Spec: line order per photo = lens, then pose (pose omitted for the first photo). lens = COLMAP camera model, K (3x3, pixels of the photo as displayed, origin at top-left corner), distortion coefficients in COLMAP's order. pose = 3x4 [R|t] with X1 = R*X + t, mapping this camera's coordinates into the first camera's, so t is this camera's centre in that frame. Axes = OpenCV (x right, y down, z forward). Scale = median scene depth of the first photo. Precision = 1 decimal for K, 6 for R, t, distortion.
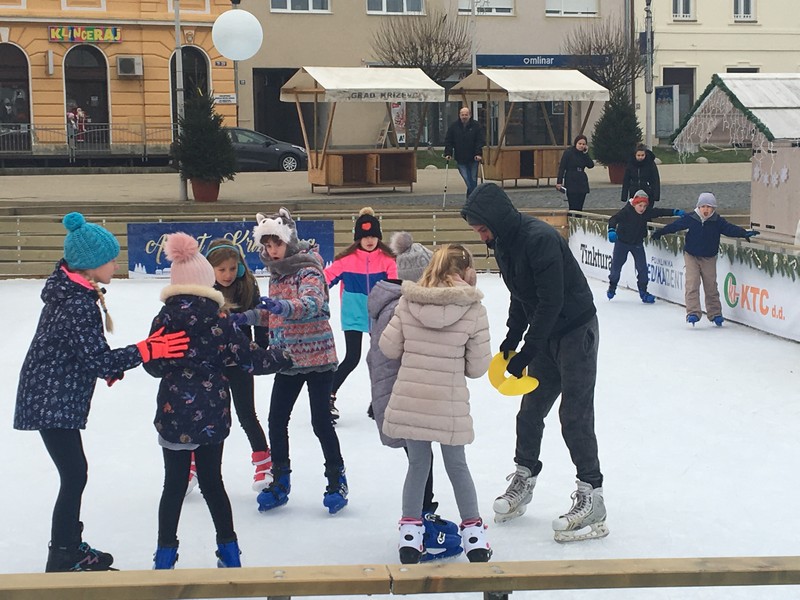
lens RADIAL K [[1534.9, 0, 400.0], [0, 1534.9, 300.0], [0, 0, 1]] dist [0.127901, -0.187361]
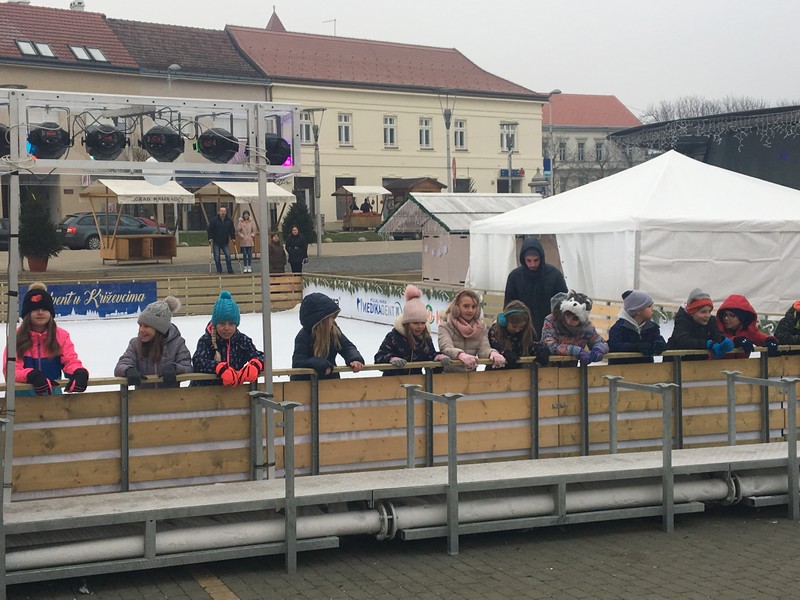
lens RADIAL K [[1251.9, 0, 400.0], [0, 1251.9, 300.0], [0, 0, 1]] dist [0.106812, 0.047184]
pose [[0.950265, -0.023044, 0.310587, -0.156611], [0.035827, 0.998727, -0.035513, 0.015852], [-0.309374, 0.044875, 0.949881, -0.214690]]
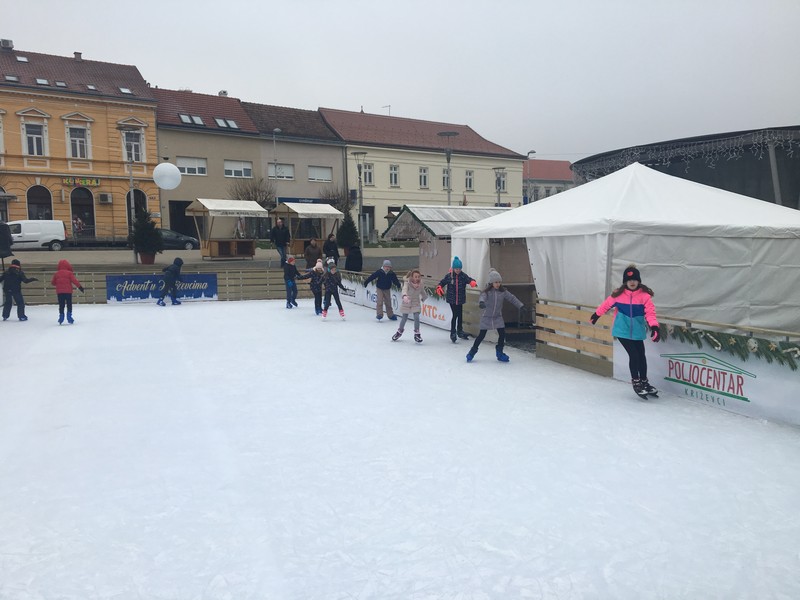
lens RADIAL K [[653.7, 0, 393.8], [0, 653.7, 312.9], [0, 0, 1]] dist [0.089069, -0.134304]
pose [[0.972239, -0.016990, 0.233374, -0.014937], [0.014726, 0.999826, 0.011442, -0.005019], [-0.233528, -0.007687, 0.972320, 0.079520]]
